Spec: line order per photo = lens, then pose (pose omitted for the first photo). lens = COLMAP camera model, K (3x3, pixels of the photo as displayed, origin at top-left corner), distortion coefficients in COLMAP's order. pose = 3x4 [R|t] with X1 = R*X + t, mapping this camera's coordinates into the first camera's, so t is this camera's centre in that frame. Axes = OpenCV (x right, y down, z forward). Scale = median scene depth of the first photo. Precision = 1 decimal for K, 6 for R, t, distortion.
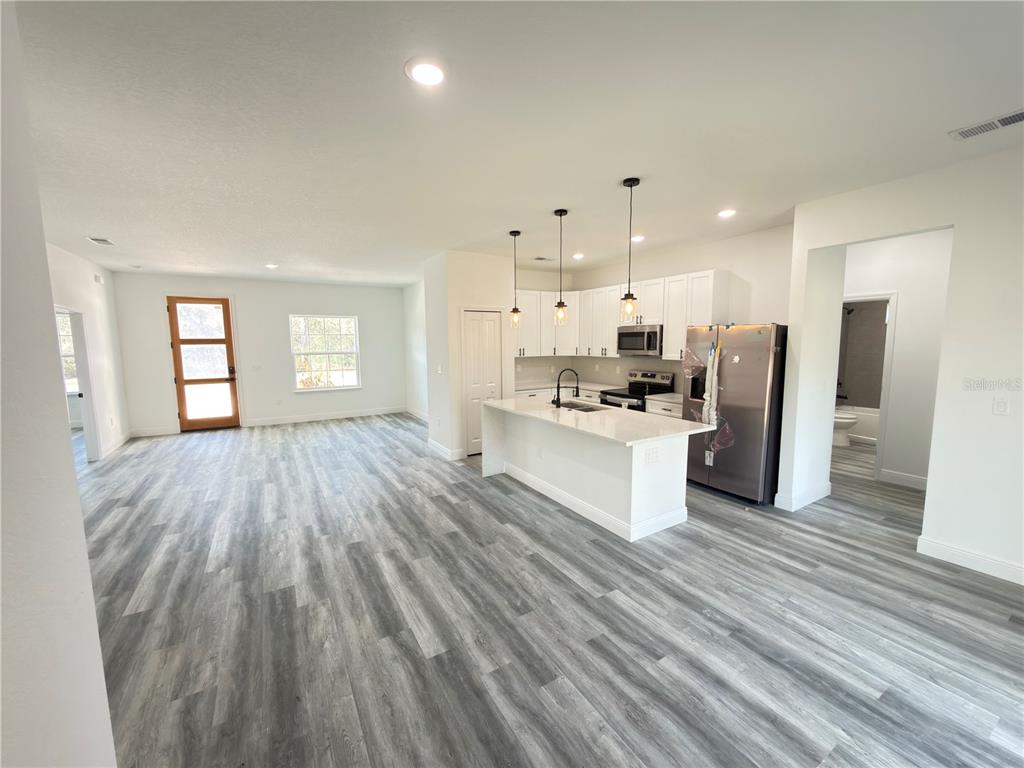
lens RADIAL K [[407.9, 0, 512.3], [0, 407.9, 384.1], [0, 0, 1]] dist [-0.000007, -0.000144]
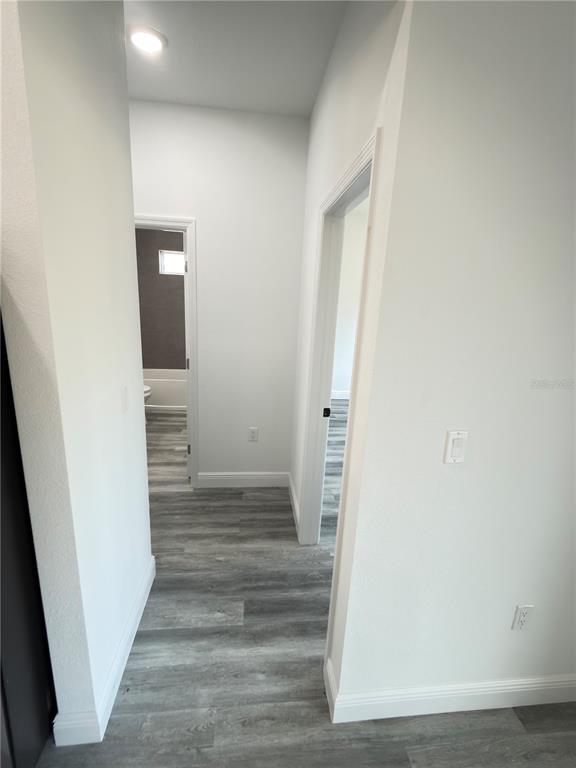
lens RADIAL K [[359.7, 0, 286.1], [0, 359.7, 381.1], [0, 0, 1]] dist [-0.002542, 0.001506]
pose [[0.431677, -0.184518, 0.882954, 0.543211], [0.051977, 0.982316, 0.179871, -0.082406], [-0.900529, -0.031753, 0.433634, 0.731614]]
